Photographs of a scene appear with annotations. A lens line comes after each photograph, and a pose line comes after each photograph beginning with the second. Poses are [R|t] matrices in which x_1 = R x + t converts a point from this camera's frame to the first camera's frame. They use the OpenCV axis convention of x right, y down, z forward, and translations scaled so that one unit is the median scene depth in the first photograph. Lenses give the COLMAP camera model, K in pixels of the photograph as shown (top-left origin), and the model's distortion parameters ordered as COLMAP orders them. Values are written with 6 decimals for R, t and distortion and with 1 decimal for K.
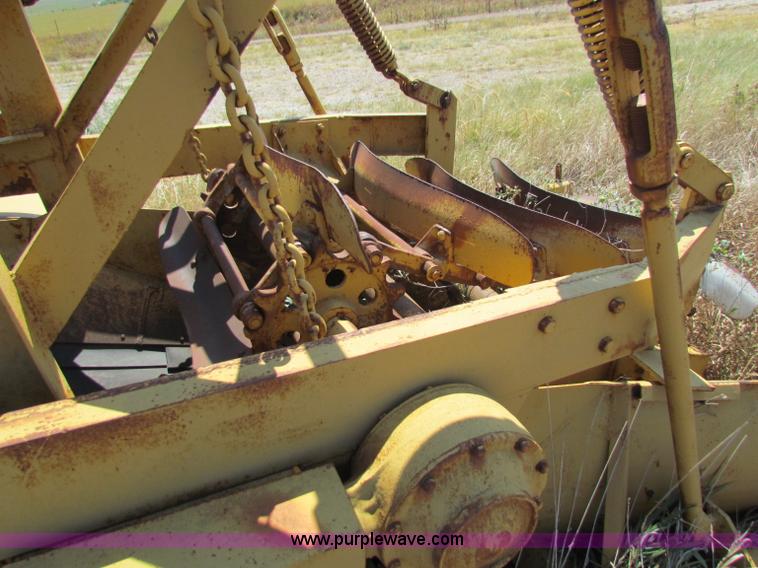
lens RADIAL K [[600.6, 0, 382.3], [0, 600.6, 307.5], [0, 0, 1]] dist [-0.000171, 0.009566]
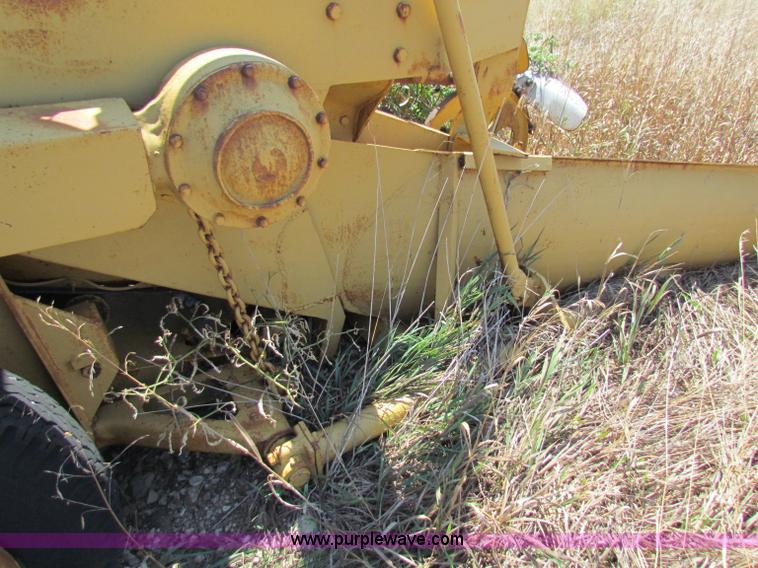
lens RADIAL K [[600.6, 0, 382.3], [0, 600.6, 307.5], [0, 0, 1]] dist [-0.000171, 0.009566]
pose [[0.992223, -0.032703, 0.120098, 0.257641], [0.022308, 0.995967, 0.086897, 0.585256], [-0.122455, -0.083542, 0.988952, -0.190772]]
